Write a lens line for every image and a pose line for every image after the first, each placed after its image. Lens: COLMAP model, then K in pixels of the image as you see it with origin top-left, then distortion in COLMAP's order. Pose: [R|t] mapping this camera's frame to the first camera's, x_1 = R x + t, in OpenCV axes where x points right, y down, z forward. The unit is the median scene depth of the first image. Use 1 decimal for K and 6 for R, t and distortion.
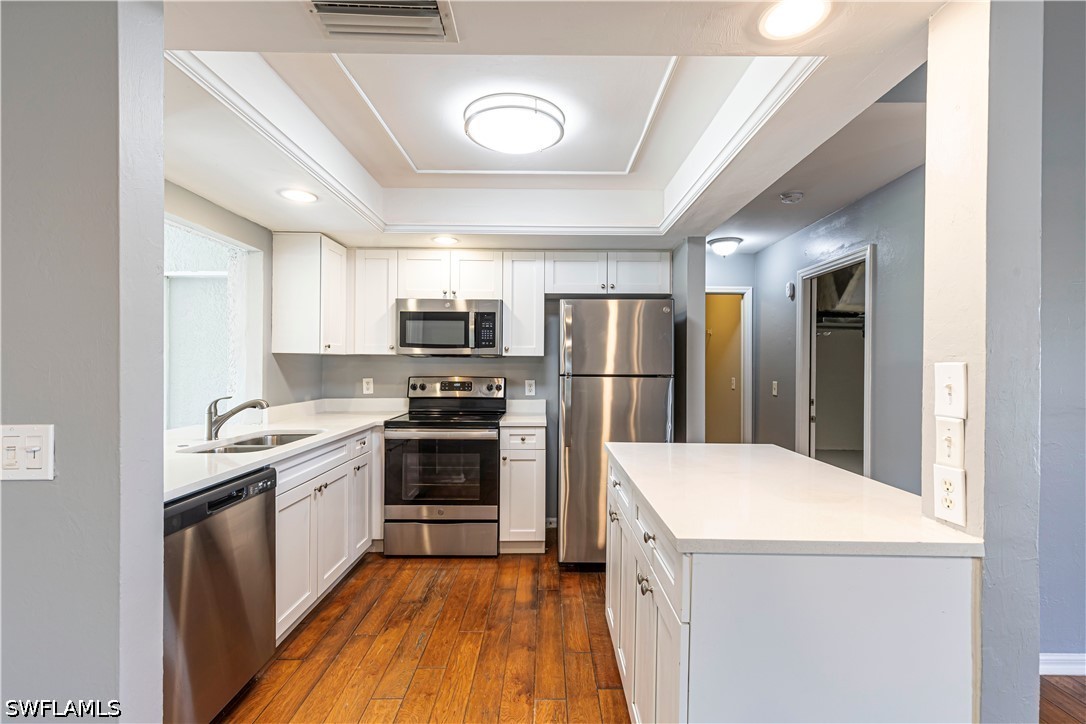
lens RADIAL K [[500.6, 0, 540.8], [0, 500.6, 362.6], [0, 0, 1]] dist [0.015655, -0.001296]
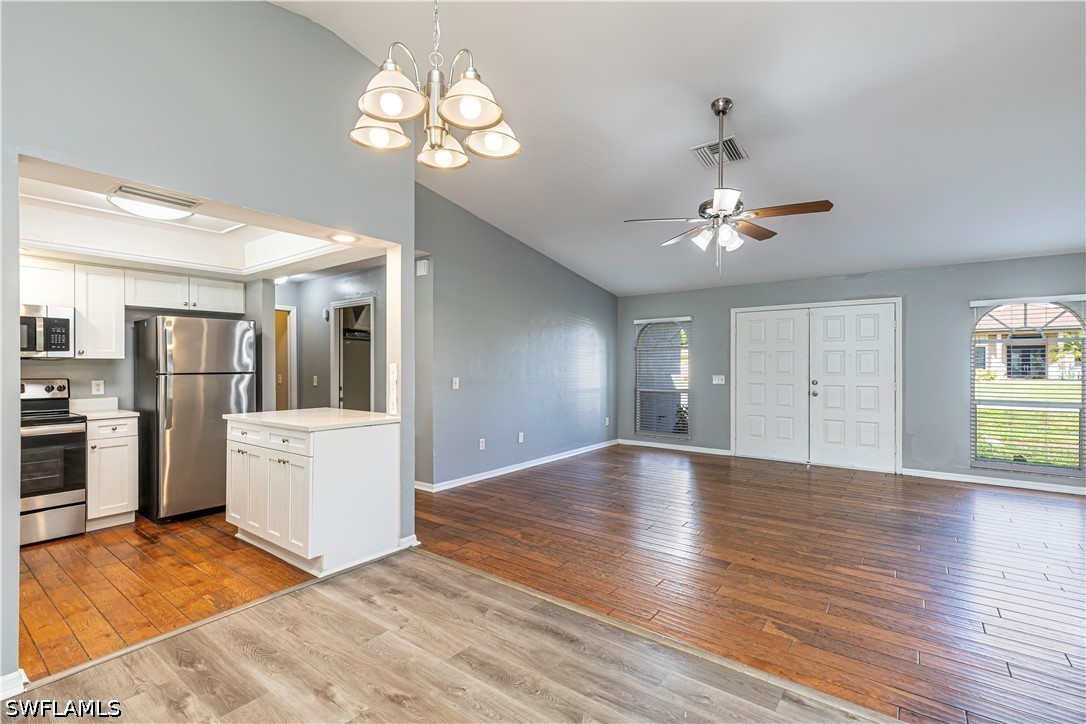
lens RADIAL K [[500.6, 0, 551.6], [0, 500.6, 367.1], [0, 0, 1]] dist [0.015655, -0.001296]
pose [[0.610824, -0.013206, 0.791656, -0.324579], [0.003960, 0.999899, 0.013624, -0.005414], [-0.791756, -0.005187, 0.610815, -0.517262]]
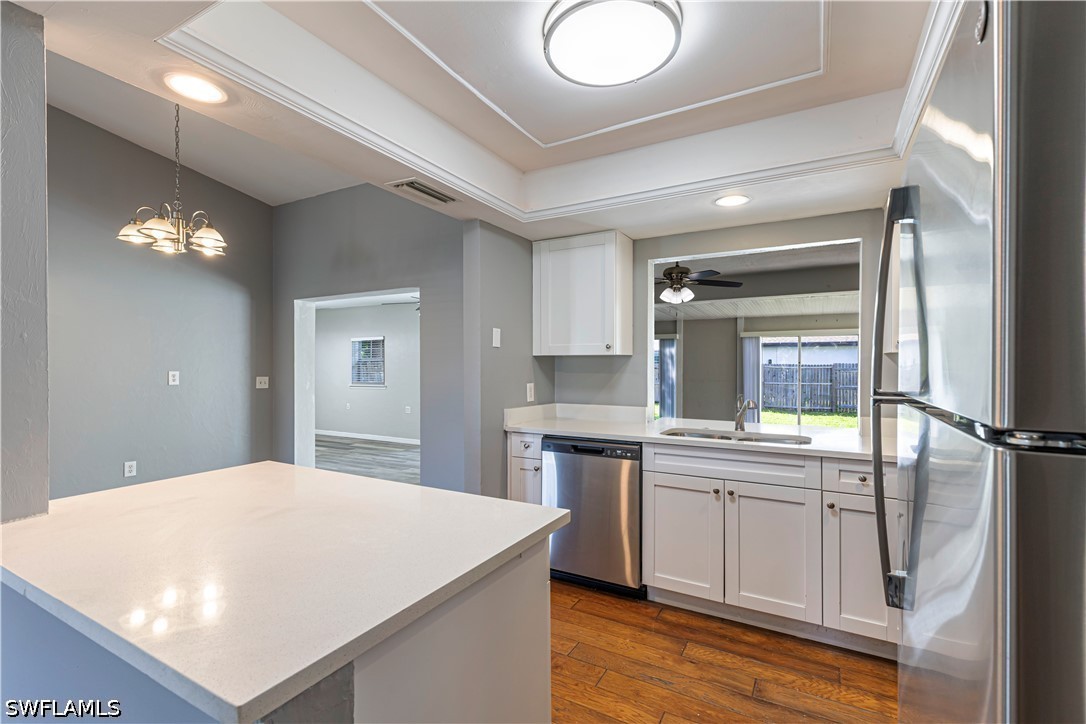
lens RADIAL K [[500.6, 0, 536.5], [0, 500.6, 370.7], [0, 0, 1]] dist [0.015655, -0.001296]
pose [[-0.492125, 0.002864, -0.870520, 0.416071], [-0.006033, 0.999959, 0.006701, 0.007235], [0.870504, 0.008550, -0.492087, 0.825843]]
